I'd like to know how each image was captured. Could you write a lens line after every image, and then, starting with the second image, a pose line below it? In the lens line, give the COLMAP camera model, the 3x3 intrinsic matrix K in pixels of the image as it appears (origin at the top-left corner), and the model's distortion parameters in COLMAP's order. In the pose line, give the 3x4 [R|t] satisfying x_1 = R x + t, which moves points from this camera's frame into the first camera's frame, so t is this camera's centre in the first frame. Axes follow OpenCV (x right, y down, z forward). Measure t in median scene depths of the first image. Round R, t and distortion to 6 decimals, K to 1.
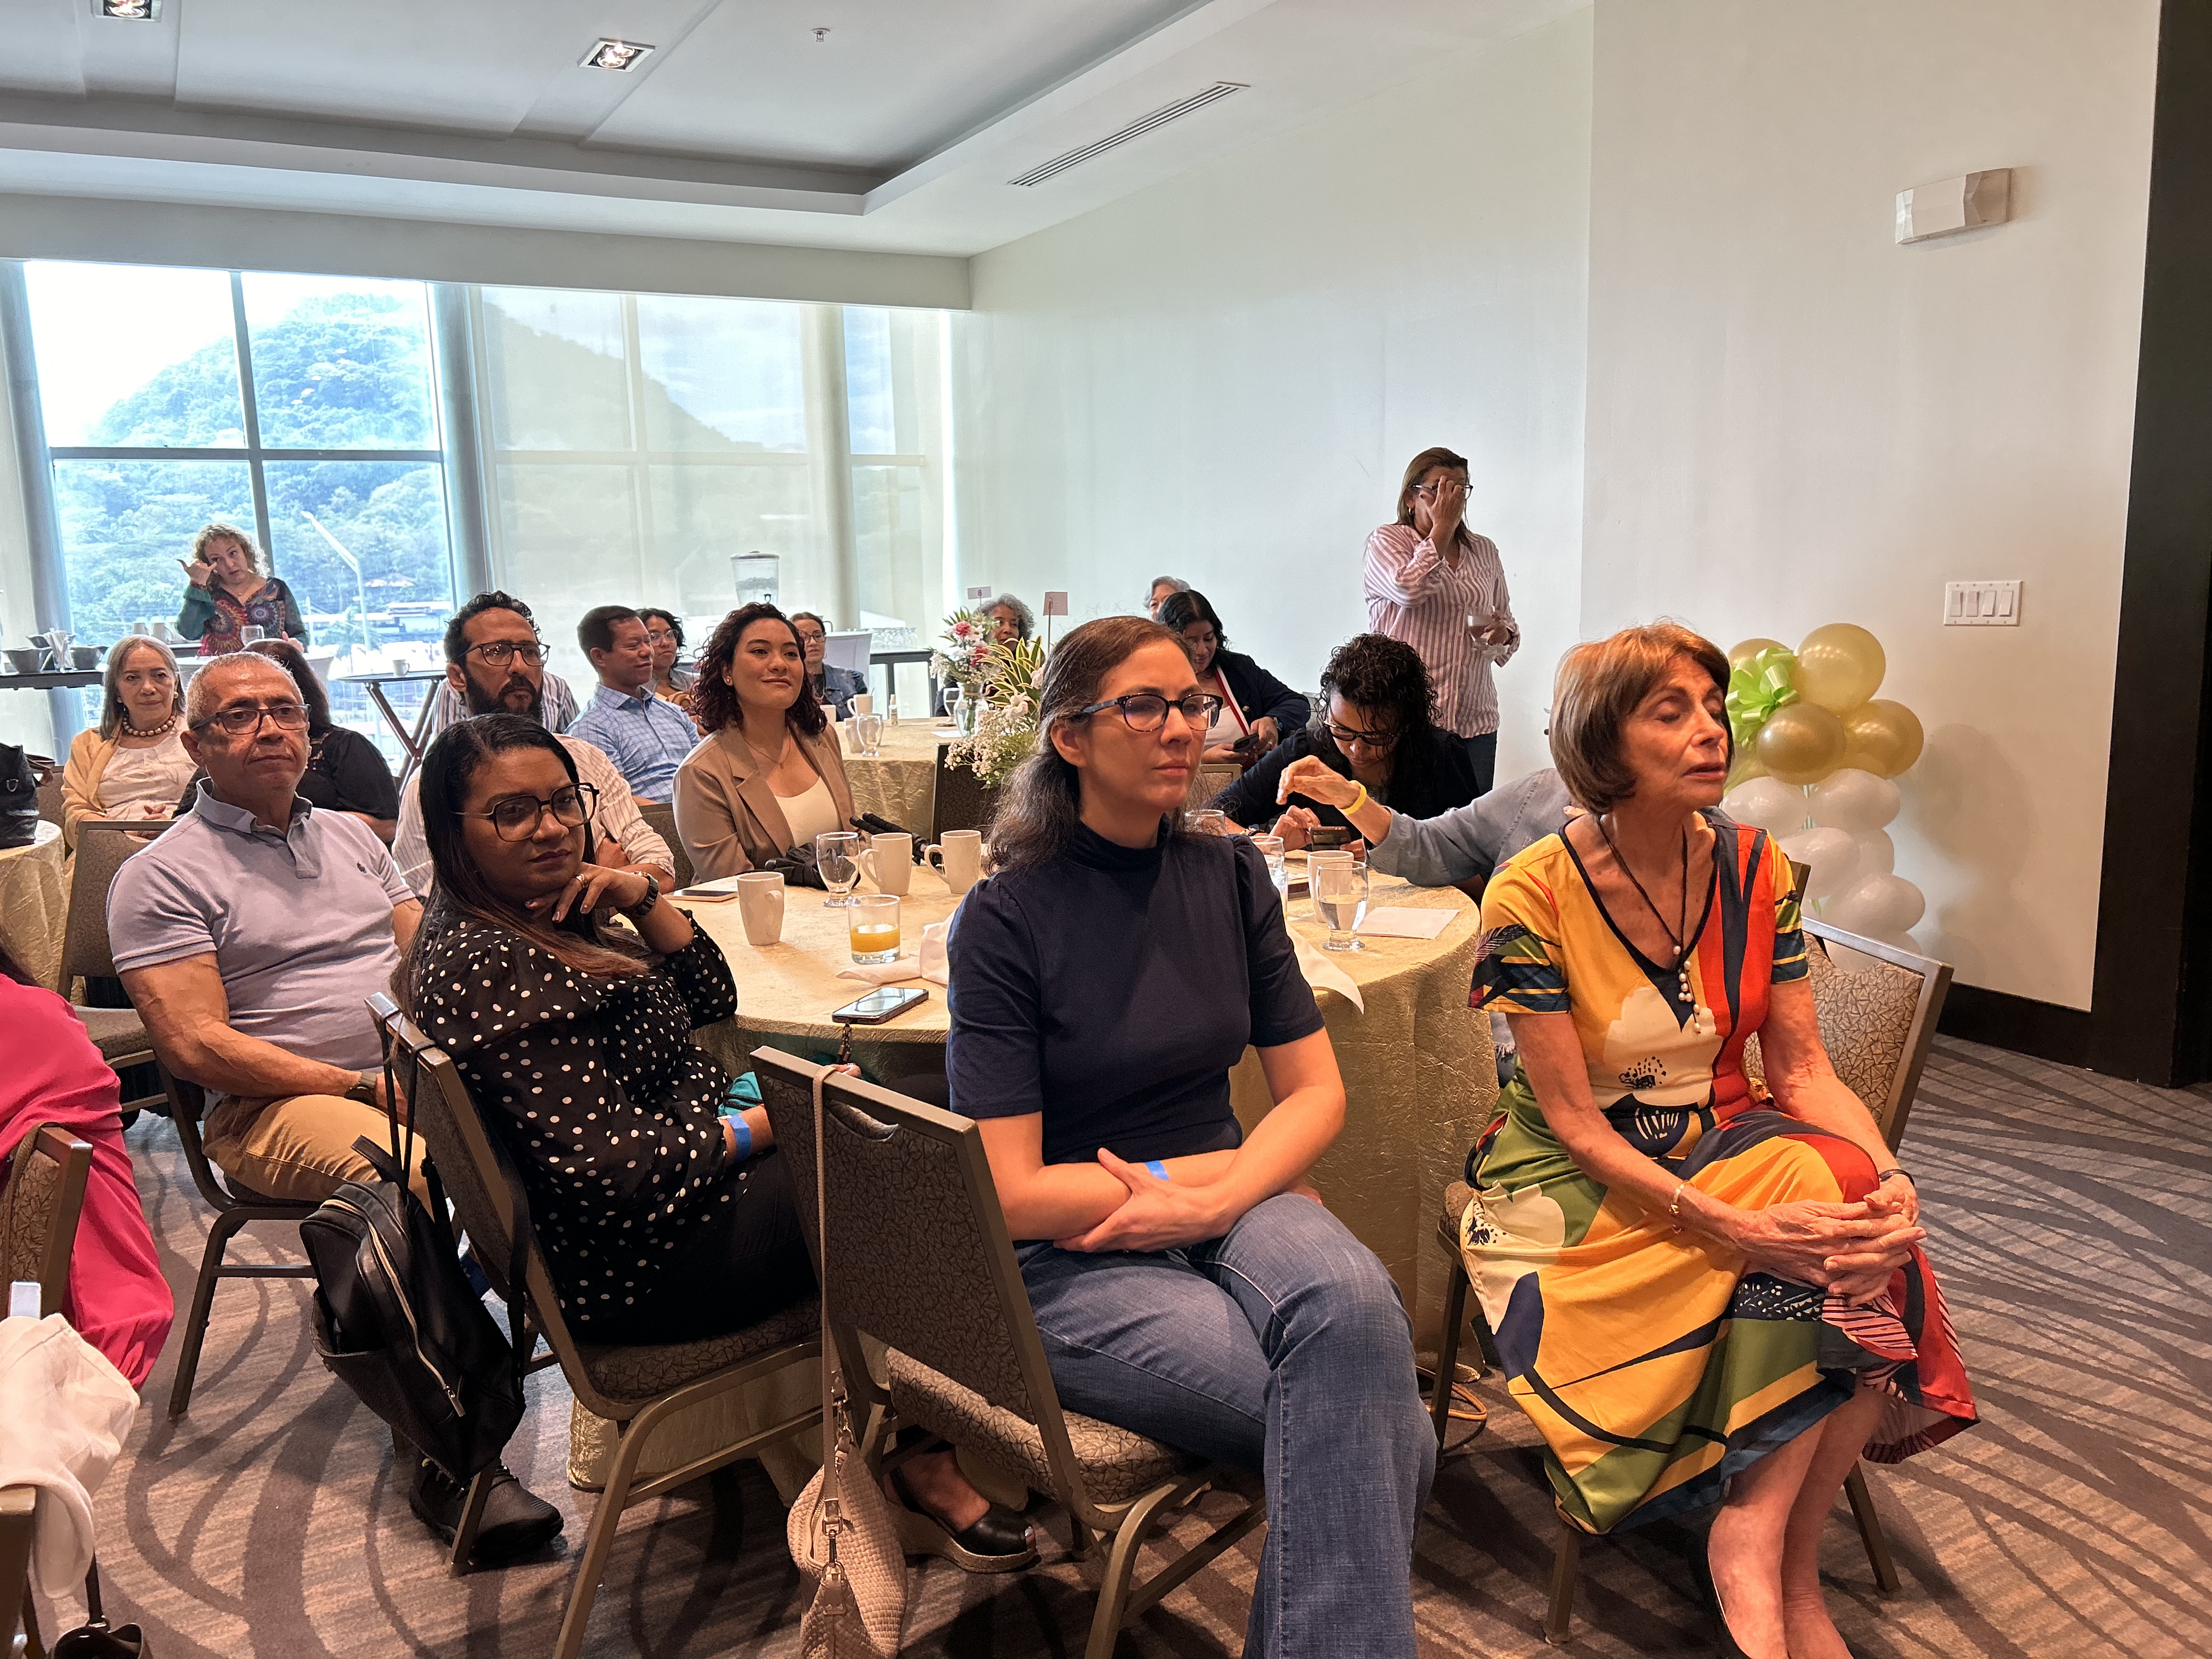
lens RADIAL K [[1673.1, 0, 1101.5], [0, 1673.1, 837.1], [0, 0, 1]] dist [0.061495, -0.075180]
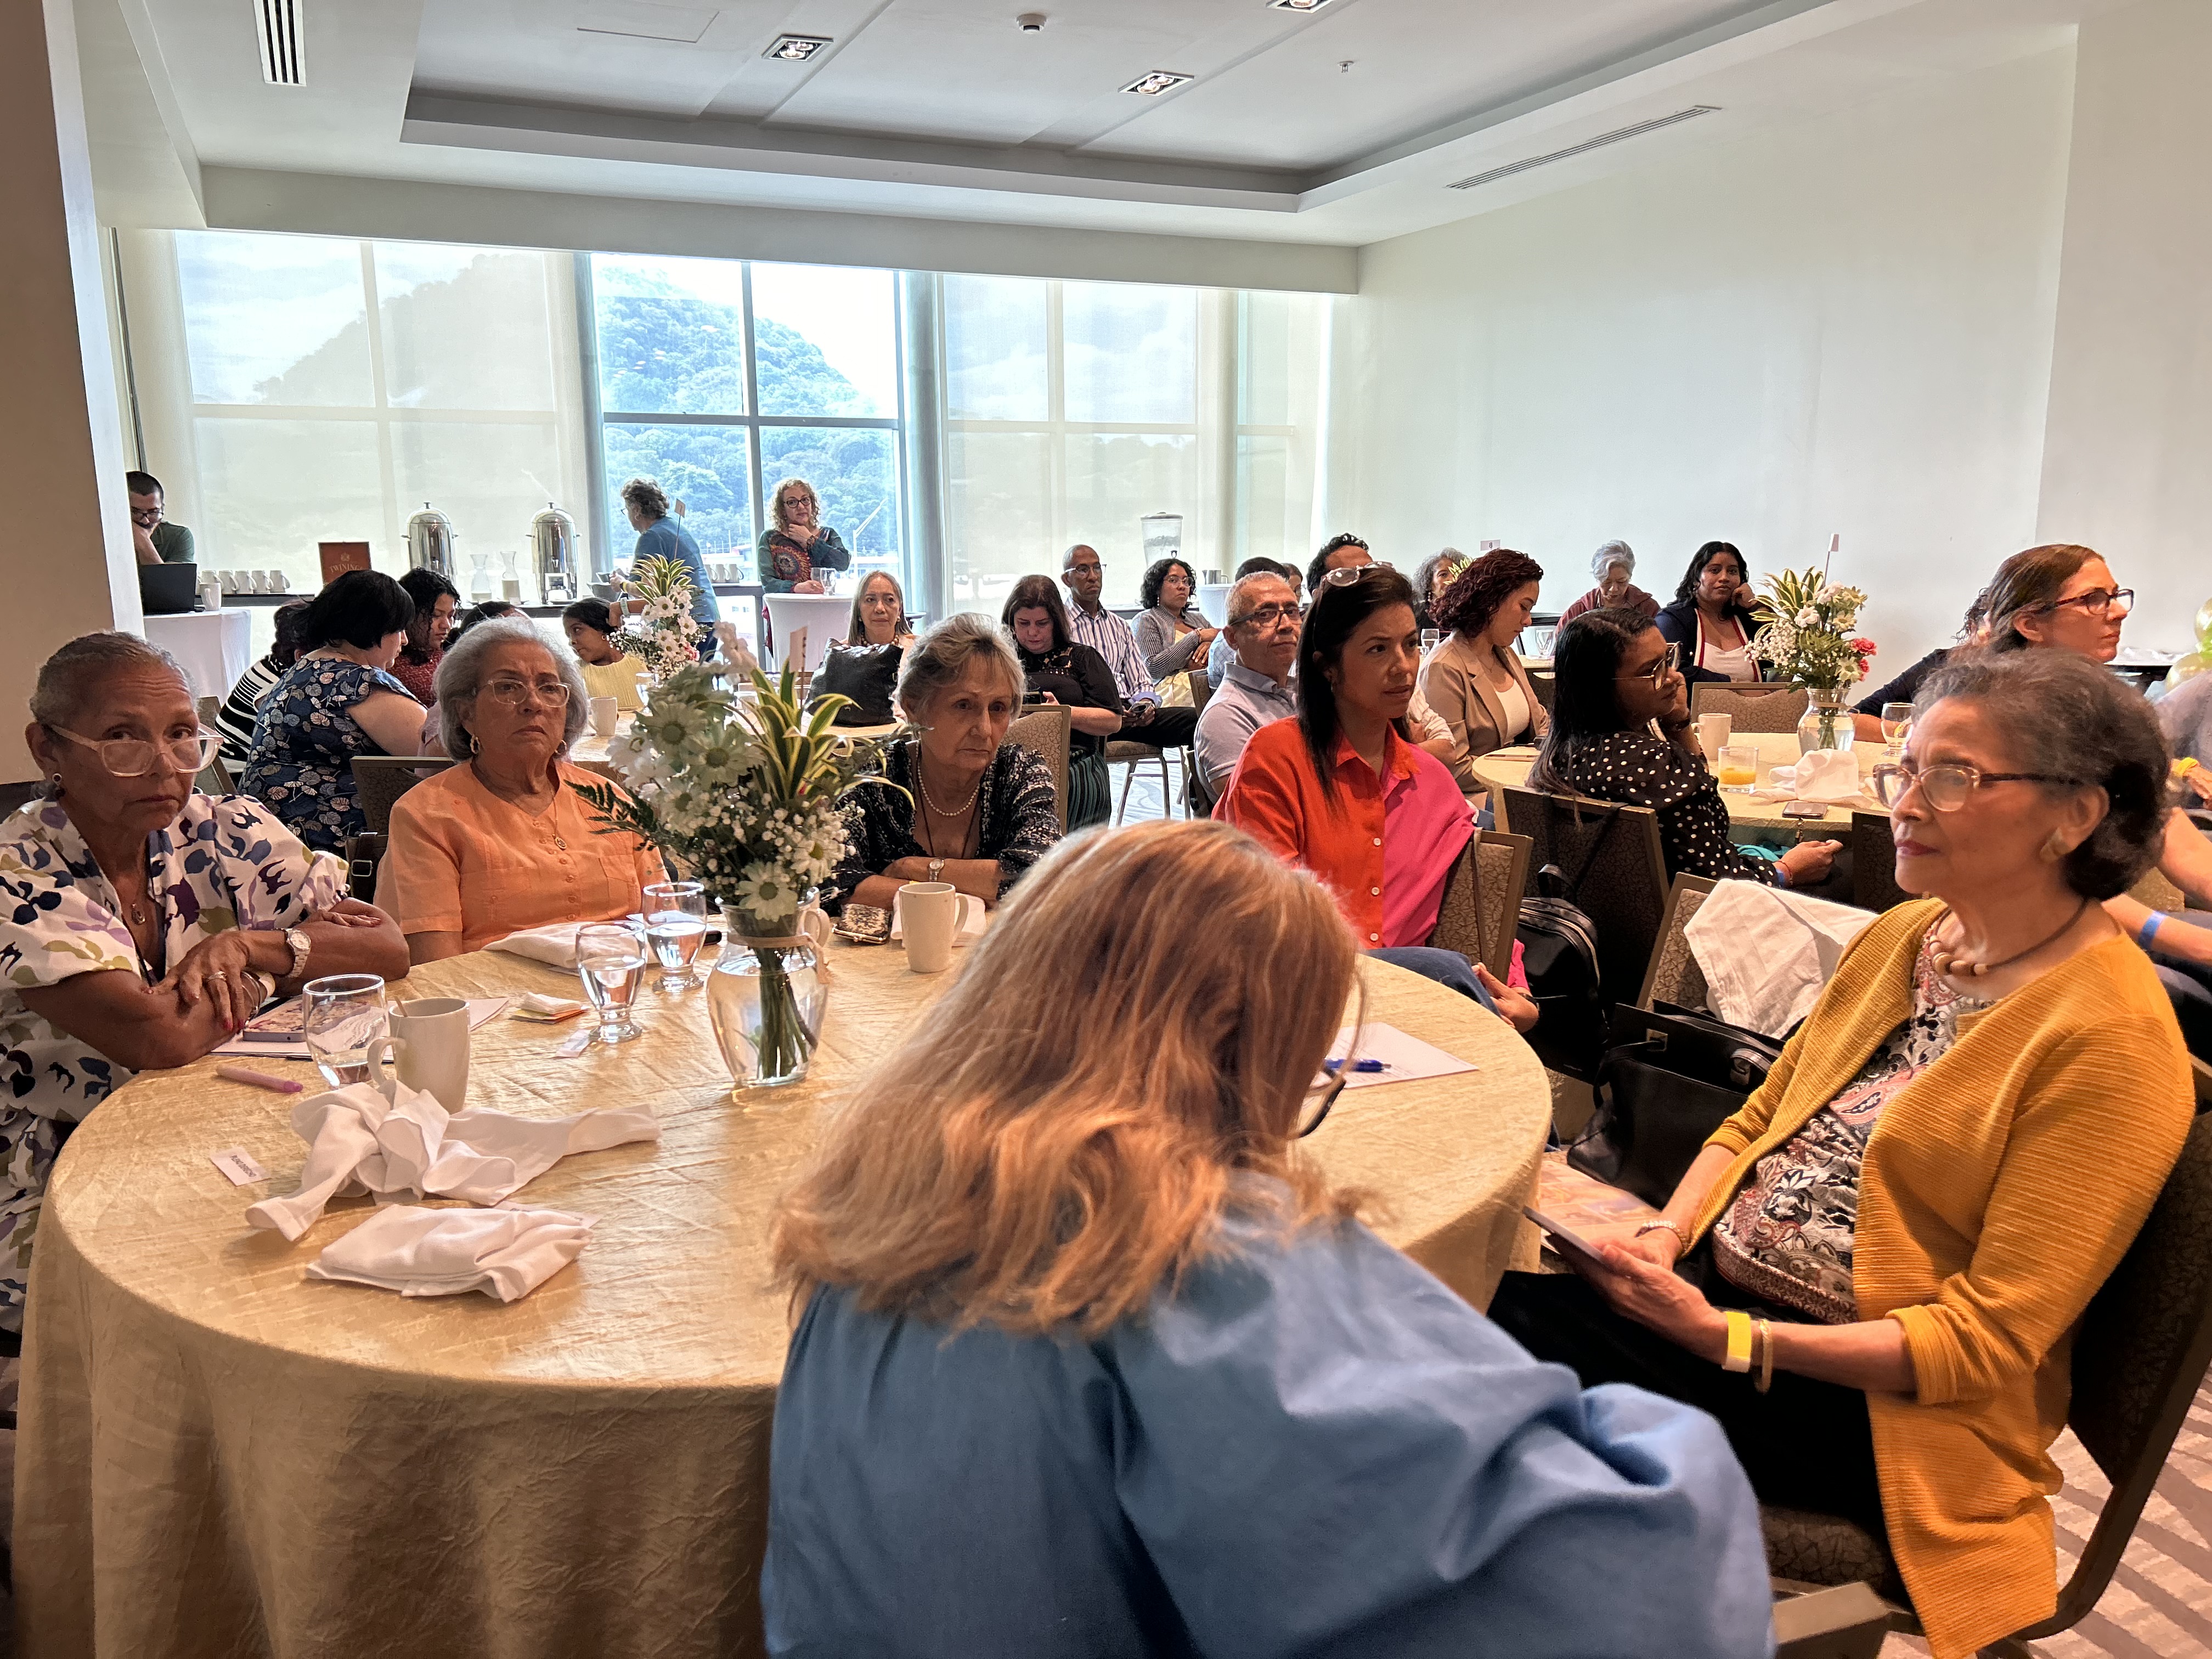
lens RADIAL K [[1673.1, 0, 1101.5], [0, 1673.1, 837.1], [0, 0, 1]] dist [0.061495, -0.075180]
pose [[0.996157, 0.033972, -0.080724, -0.166752], [-0.032523, 0.999286, 0.019207, 0.030214], [0.081319, -0.016508, 0.996551, -0.138864]]
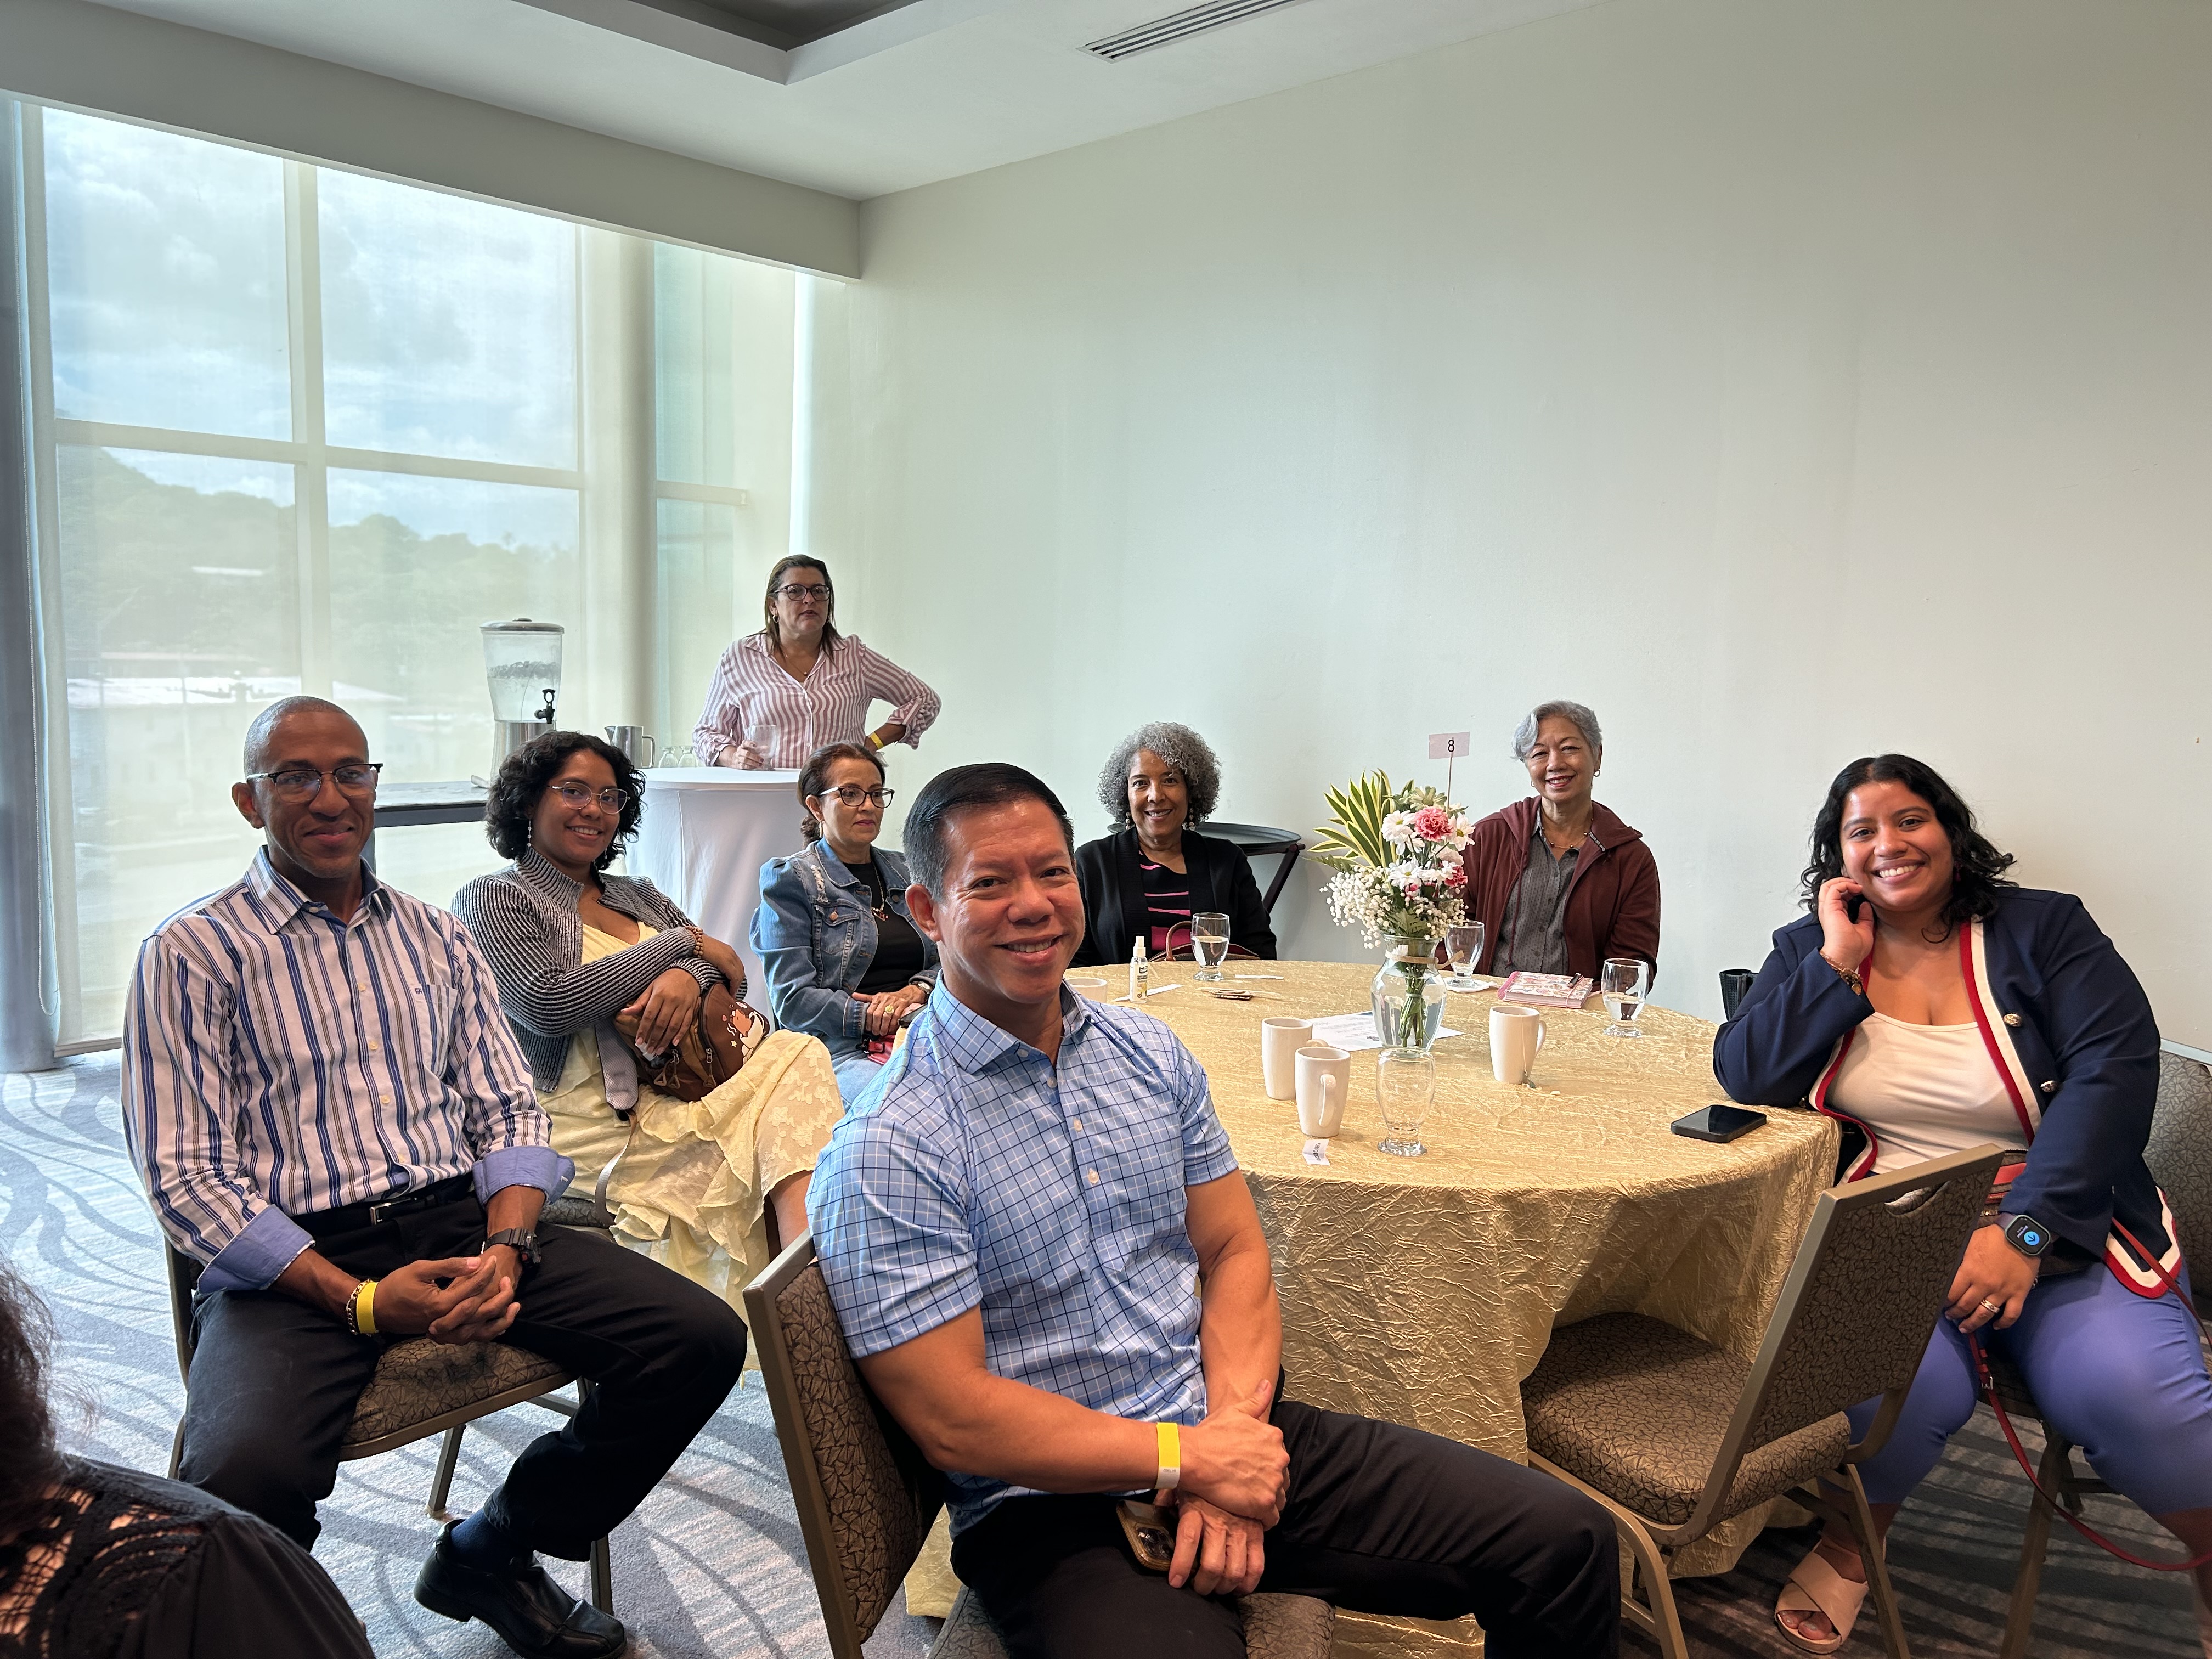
lens RADIAL K [[1685.1, 0, 1114.7], [0, 1685.1, 795.7], [0, 0, 1]] dist [0.077307, -0.130748]
pose [[0.955979, 0.025962, 0.292285, -0.201837], [-0.002550, 0.996776, -0.080197, -0.063756], [-0.293425, 0.075922, 0.952963, 0.399221]]
